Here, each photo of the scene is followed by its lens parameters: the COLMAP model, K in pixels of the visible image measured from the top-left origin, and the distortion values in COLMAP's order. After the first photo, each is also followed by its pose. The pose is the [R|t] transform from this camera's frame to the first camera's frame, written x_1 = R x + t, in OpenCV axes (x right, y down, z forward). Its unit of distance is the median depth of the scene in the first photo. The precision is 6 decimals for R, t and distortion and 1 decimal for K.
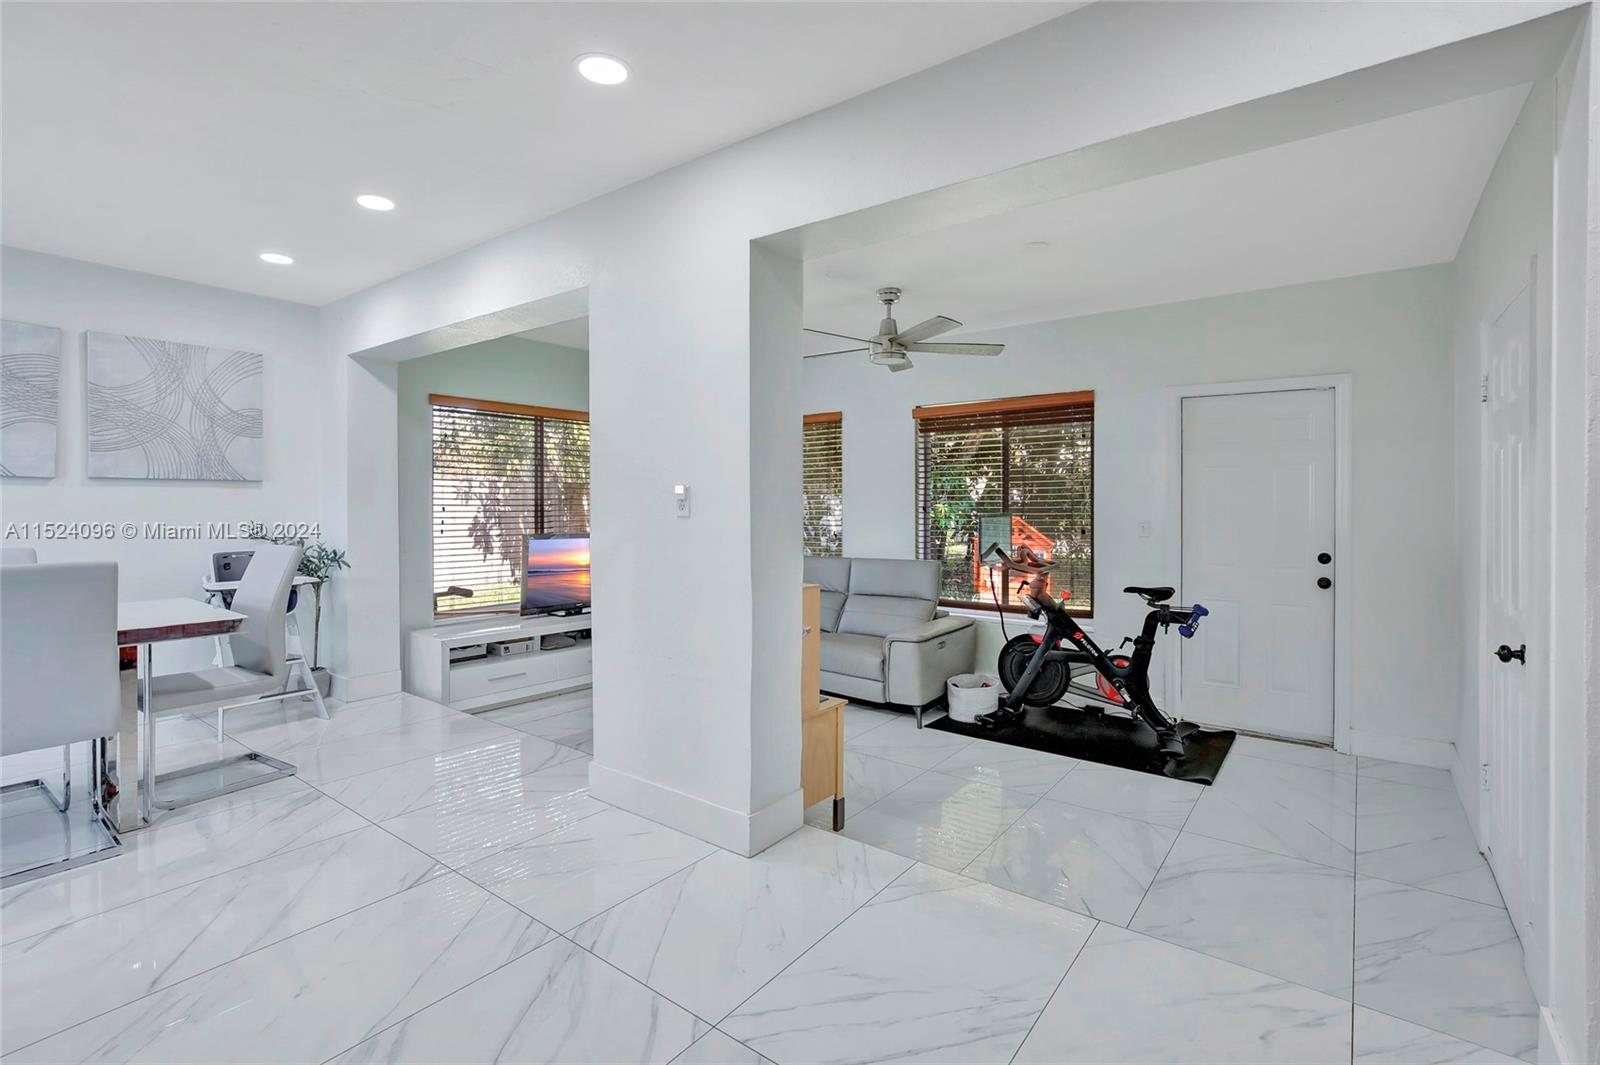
lens RADIAL K [[747.1, 0, 801.6], [0, 747.1, 512.5], [0, 0, 1]] dist [-0.002614, 0.000218]
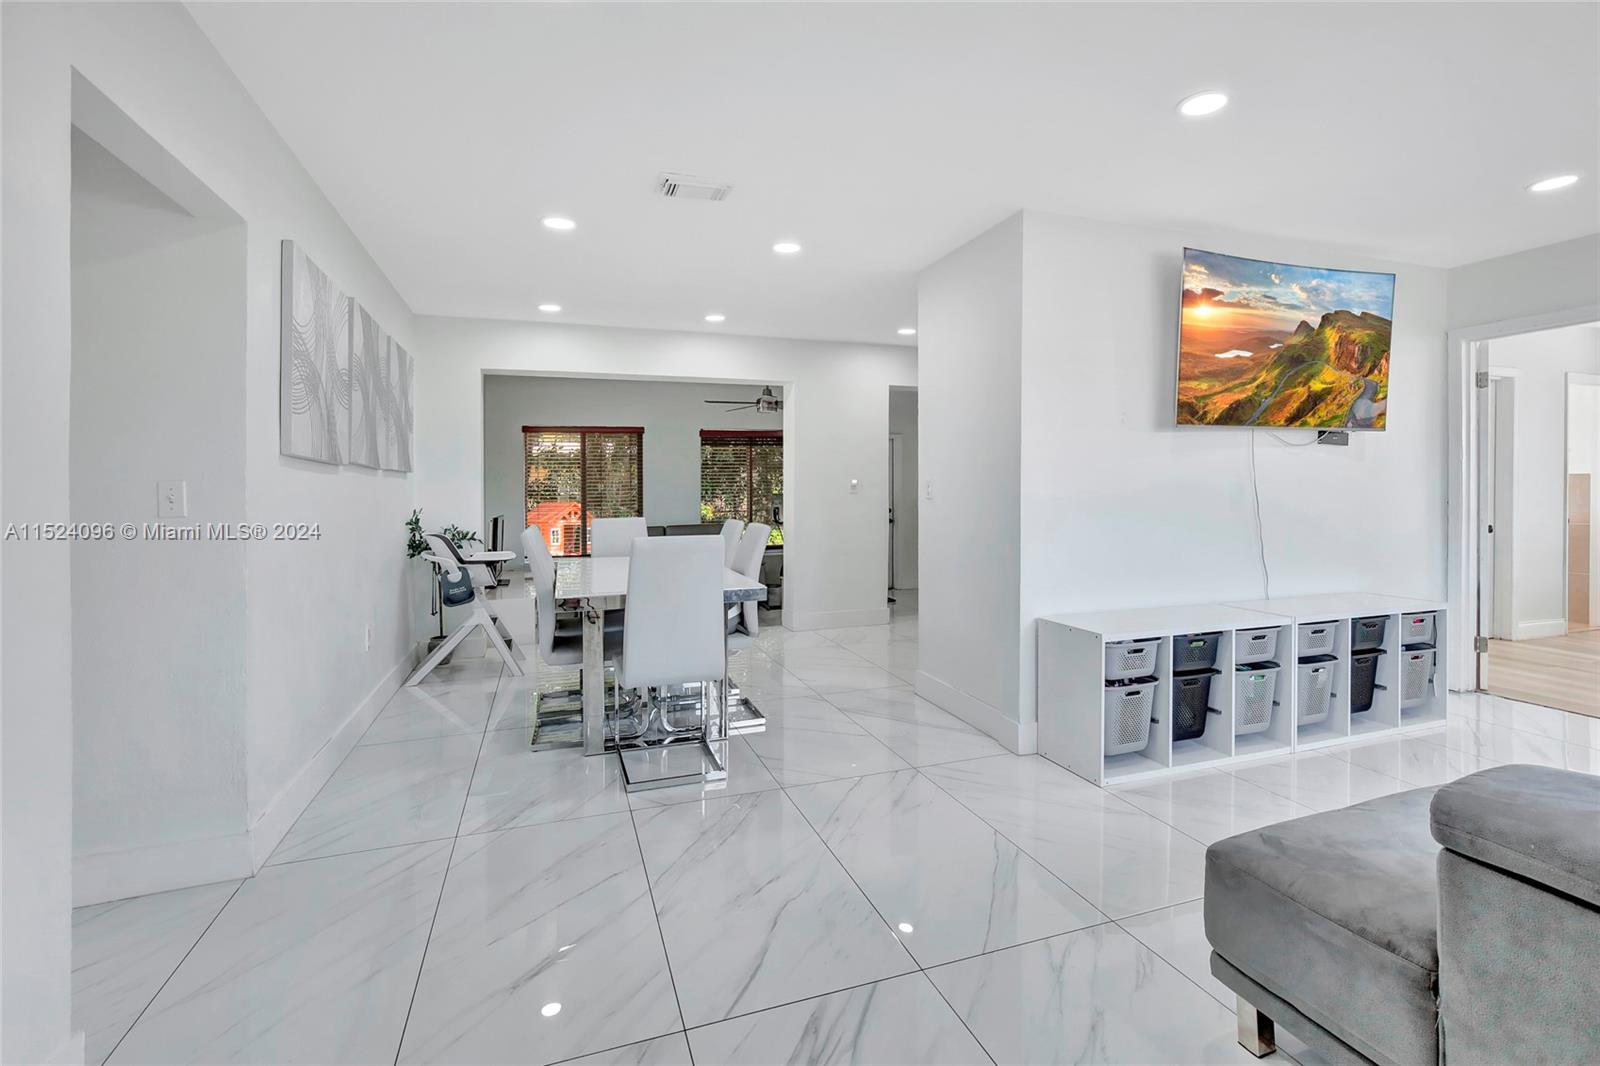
lens RADIAL K [[748.0, 0, 828.7], [0, 748.0, 503.2], [0, 0, 1]] dist [0.002466, 0.000647]
pose [[0.535250, -0.019218, 0.844475, -1.398456], [0.019787, 0.999752, 0.010210, 0.006359], [-0.844462, 0.011244, 0.535498, -0.118875]]
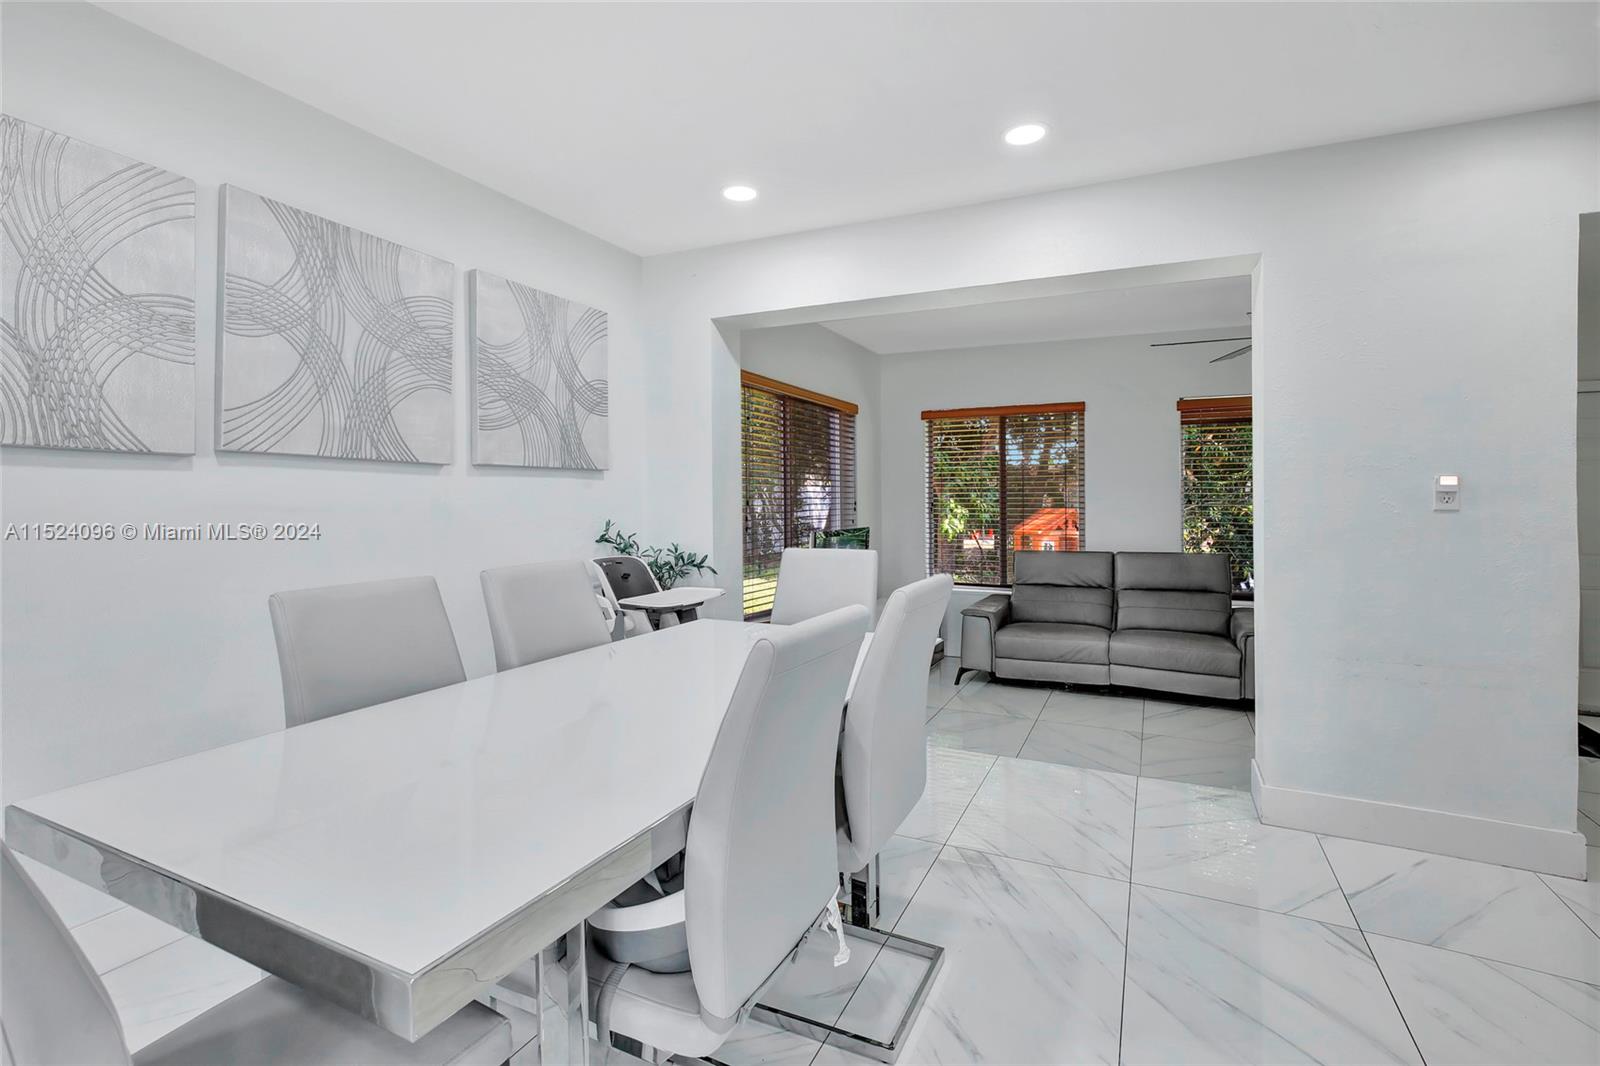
lens RADIAL K [[747.1, 0, 801.6], [0, 747.1, 513.0], [0, 0, 1]] dist [-0.002614, 0.000218]
pose [[0.978684, -0.005494, 0.205298, -0.719362], [0.003455, 0.999941, 0.010291, -0.003500], [-0.205342, -0.009363, 0.978645, 0.172770]]
